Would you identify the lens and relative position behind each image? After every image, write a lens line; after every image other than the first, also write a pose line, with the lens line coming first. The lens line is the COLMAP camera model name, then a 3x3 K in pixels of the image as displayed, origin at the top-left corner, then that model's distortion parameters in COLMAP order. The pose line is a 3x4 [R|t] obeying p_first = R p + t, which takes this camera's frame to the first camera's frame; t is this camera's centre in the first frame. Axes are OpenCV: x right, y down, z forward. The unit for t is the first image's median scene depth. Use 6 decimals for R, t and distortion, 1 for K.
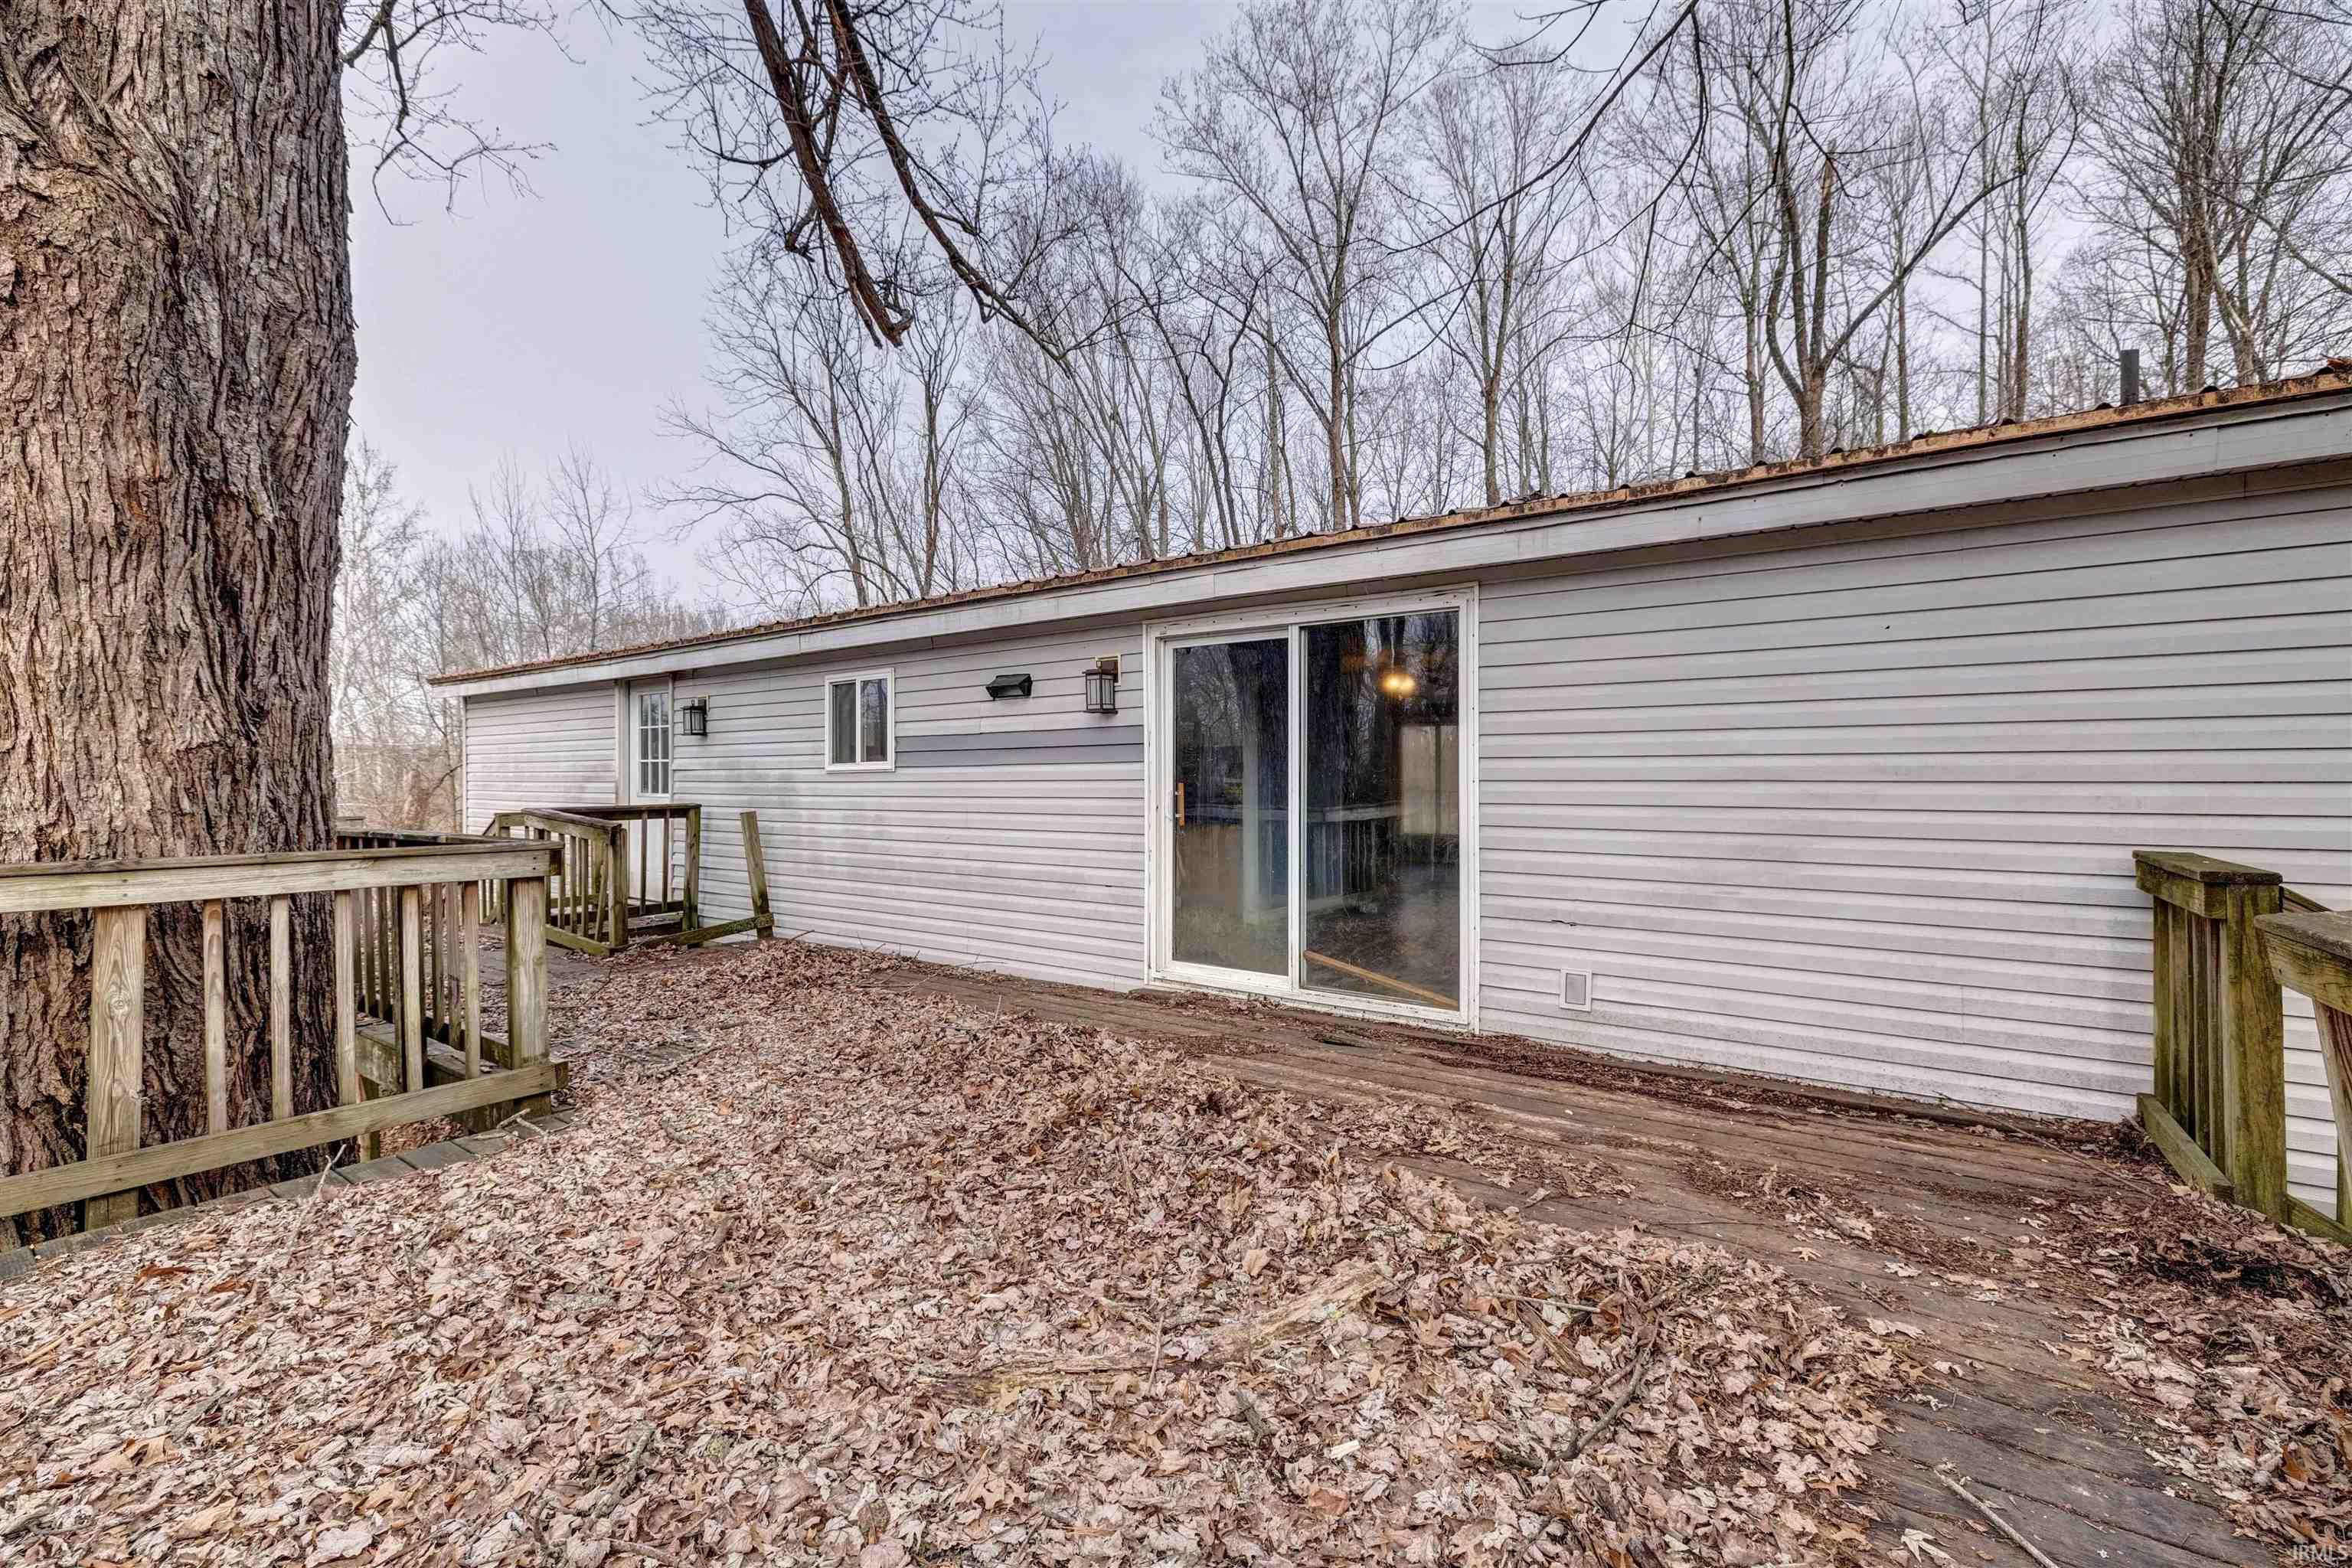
lens RADIAL K [[989.0, 0, 1176.0], [0, 989.0, 784.0], [0, 0, 1]] dist [-0.000849, 0.000129]
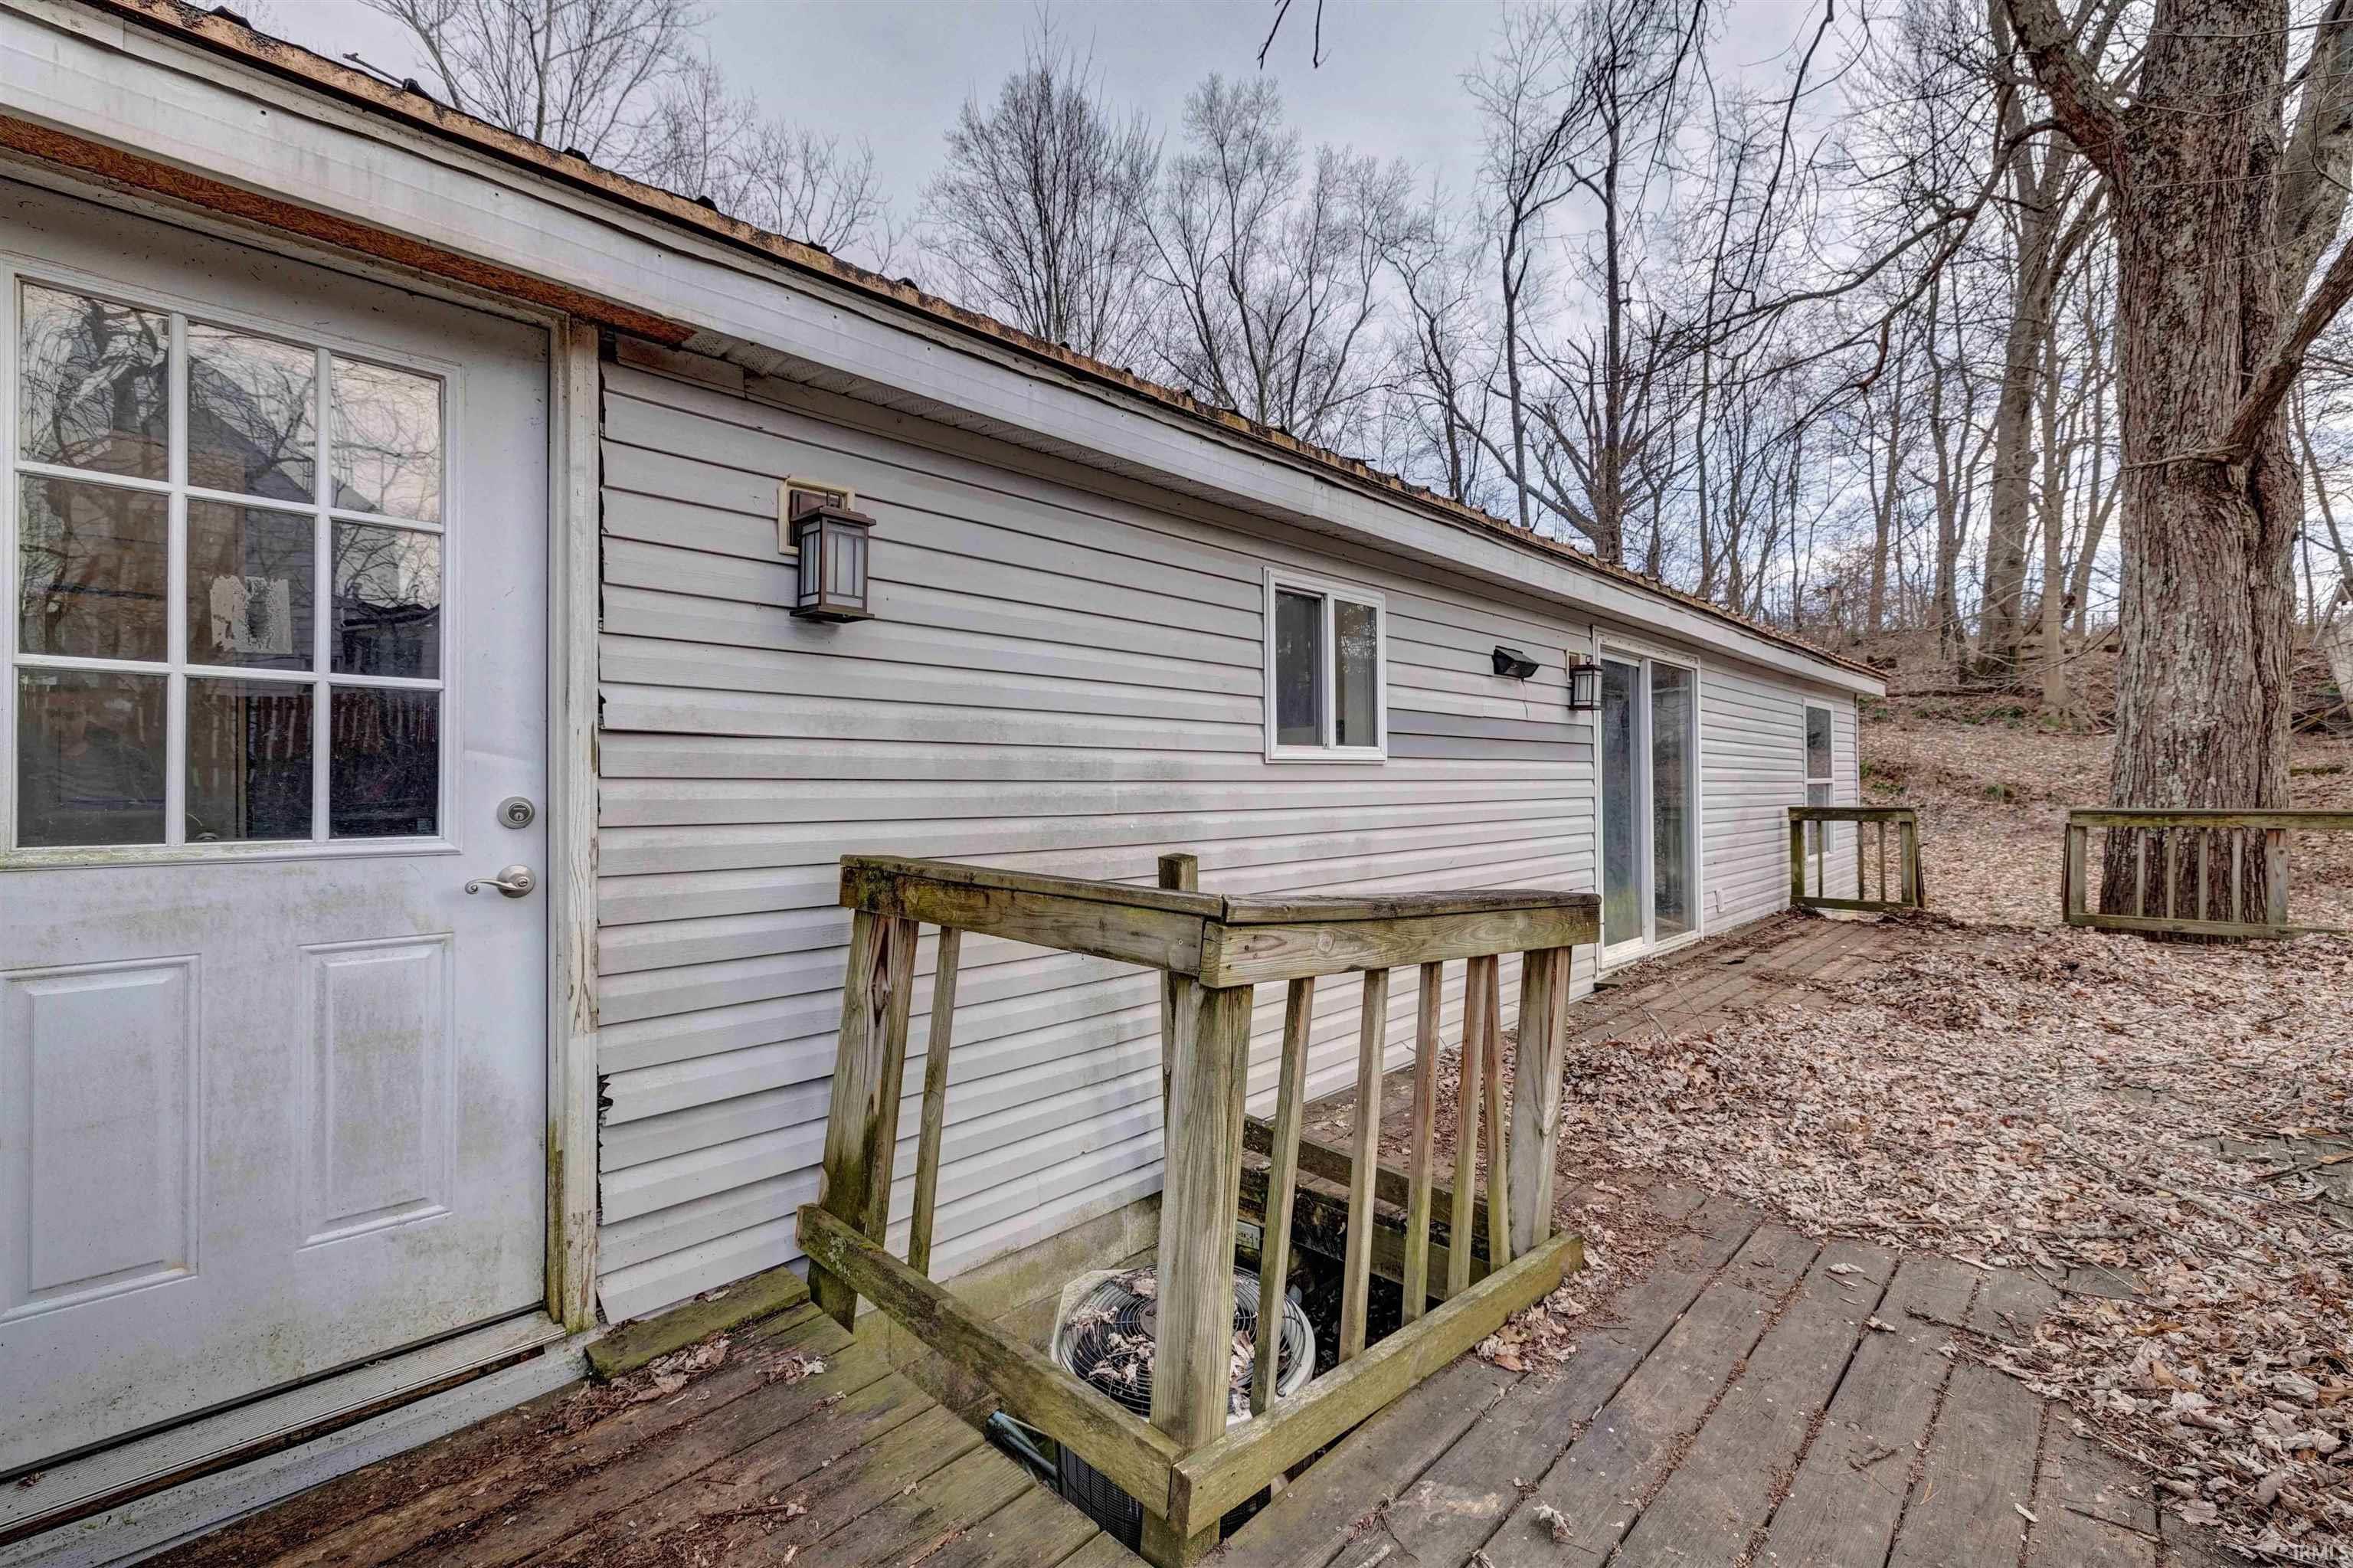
lens RADIAL K [[989.5, 0, 1176.5], [0, 989.5, 784.0], [0, 0, 1]] dist [-0.000849, 0.000129]
pose [[0.150193, 0.004155, 0.988648, -1.218791], [0.010871, 0.999924, -0.005854, 0.002114], [-0.988597, 0.011626, 0.150136, 1.395327]]
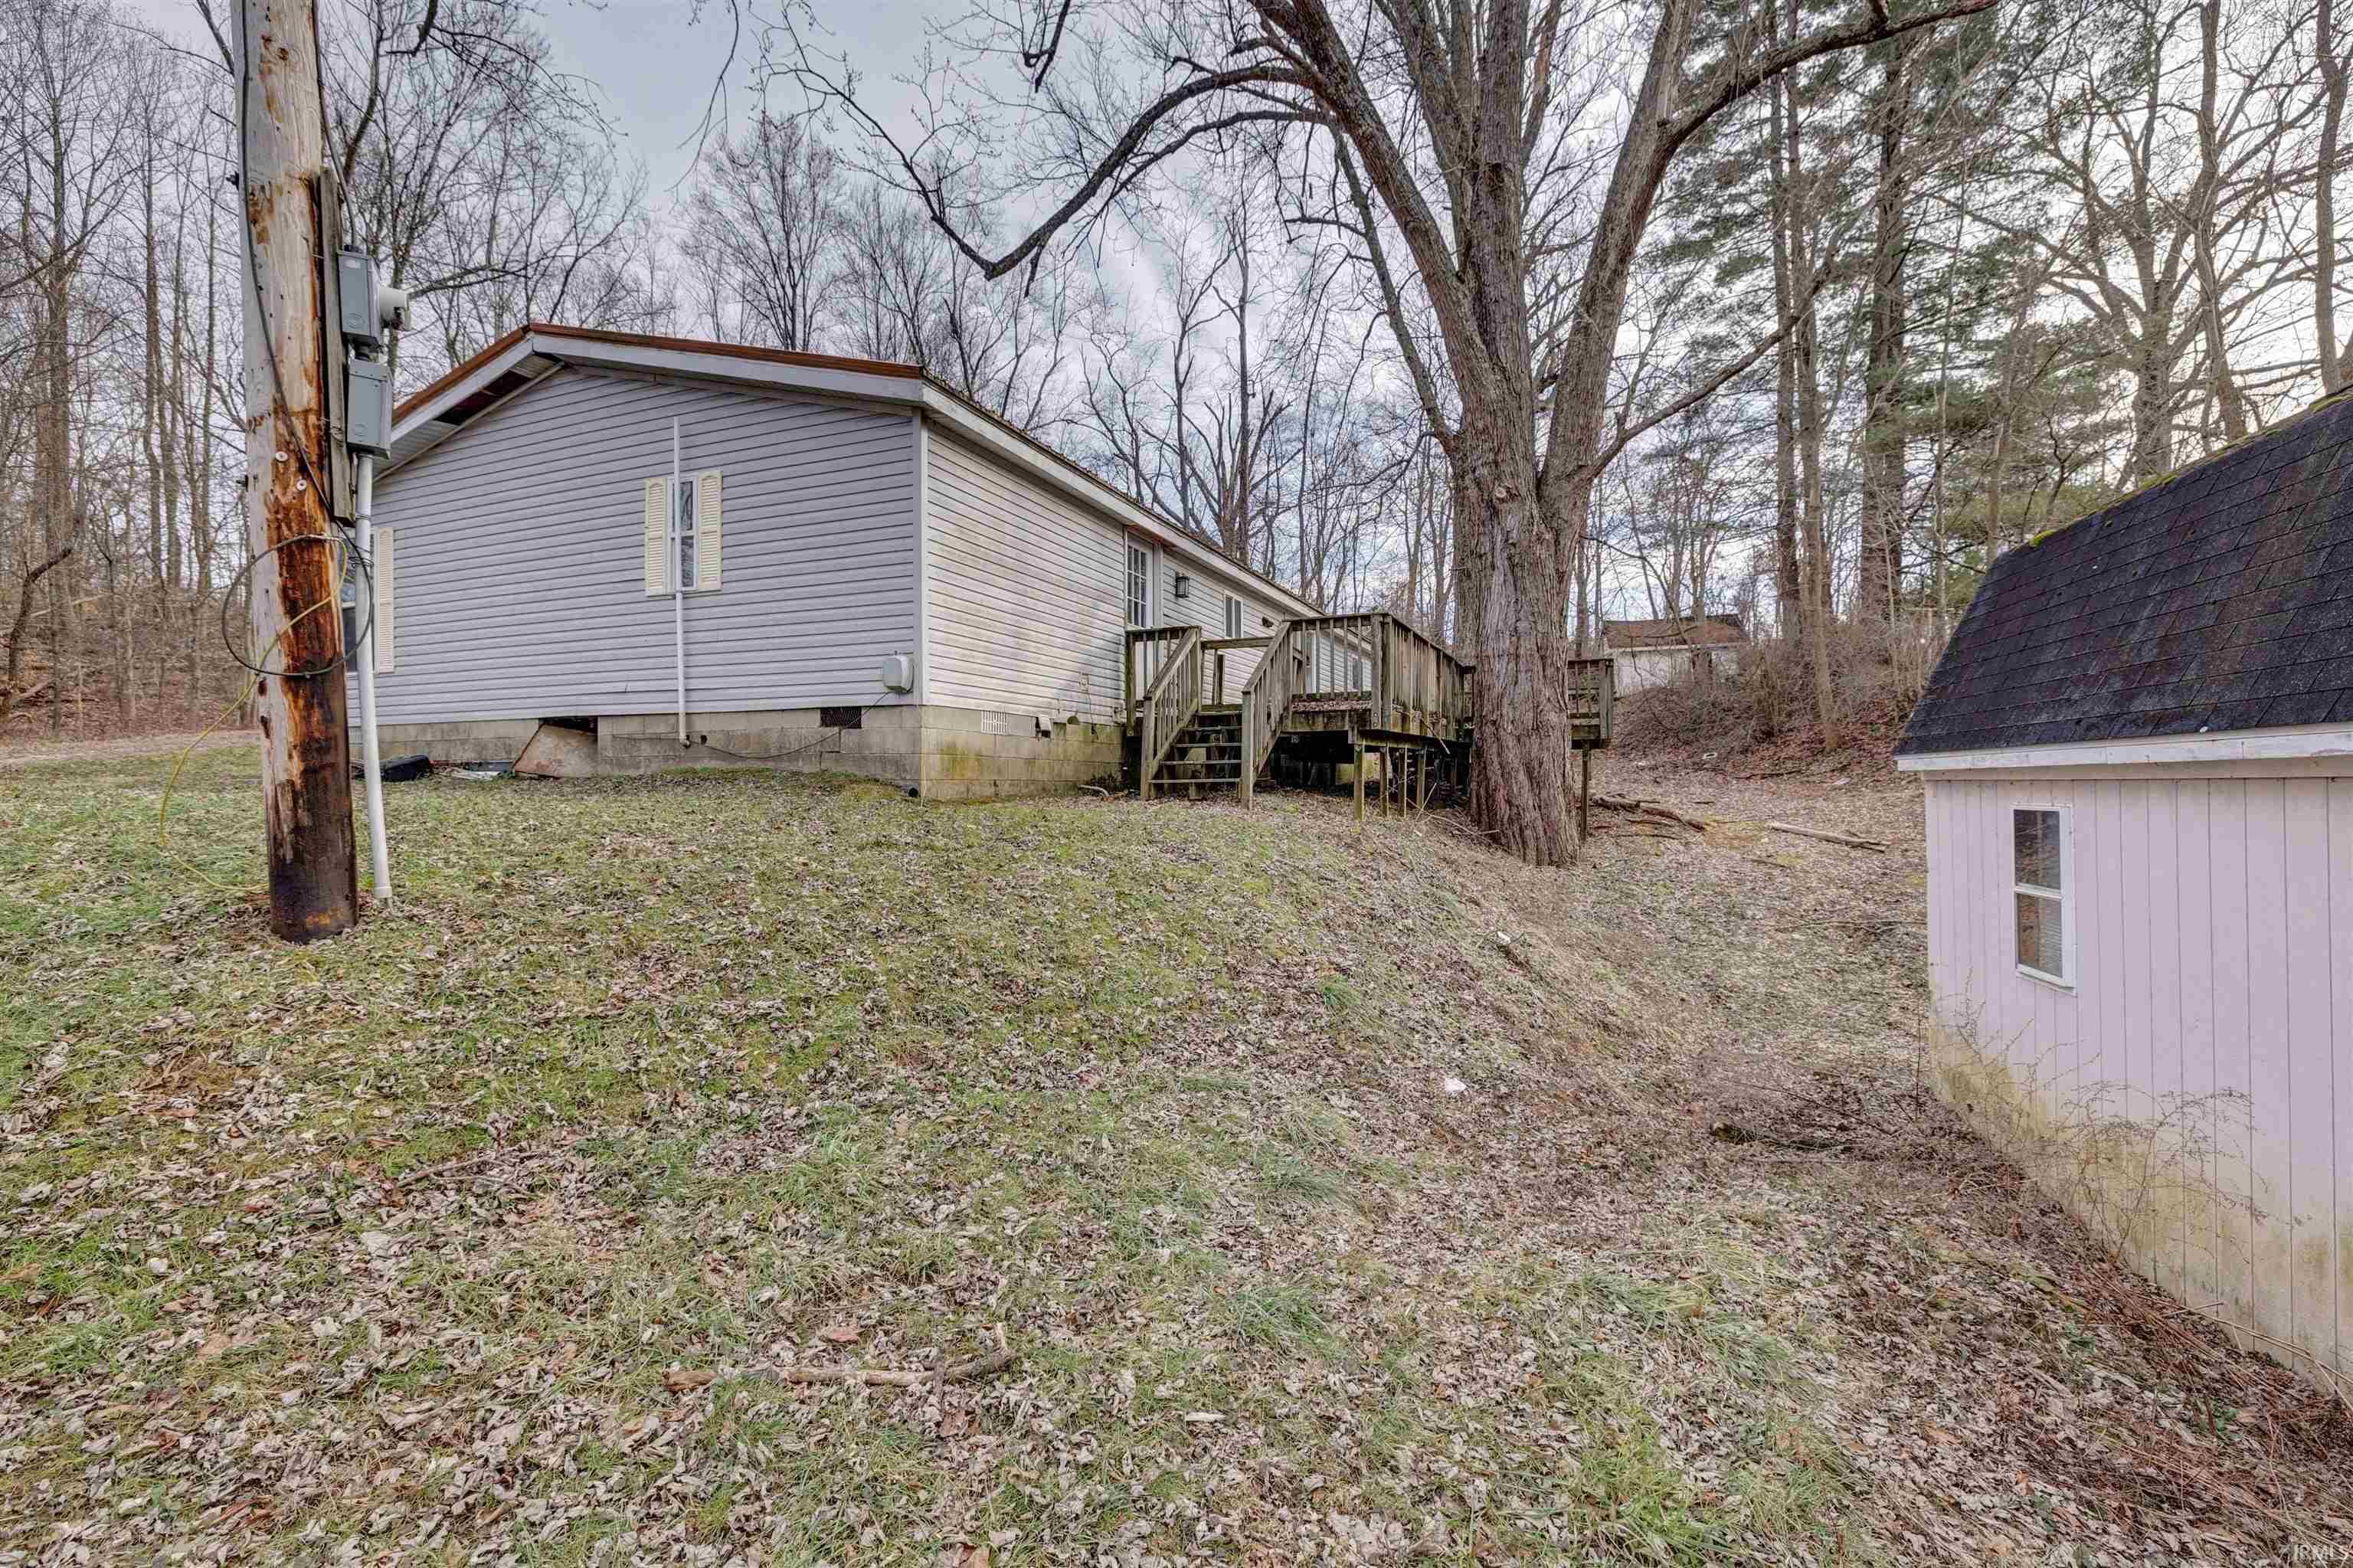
lens RADIAL K [[989.5, 0, 1176.5], [0, 989.5, 784.0], [0, 0, 1]] dist [-0.000849, 0.000129]
pose [[-0.221909, -0.002330, 0.975065, -3.159639], [0.010869, 0.999929, 0.004863, 0.366415], [-0.975007, 0.011677, -0.221868, 2.182403]]
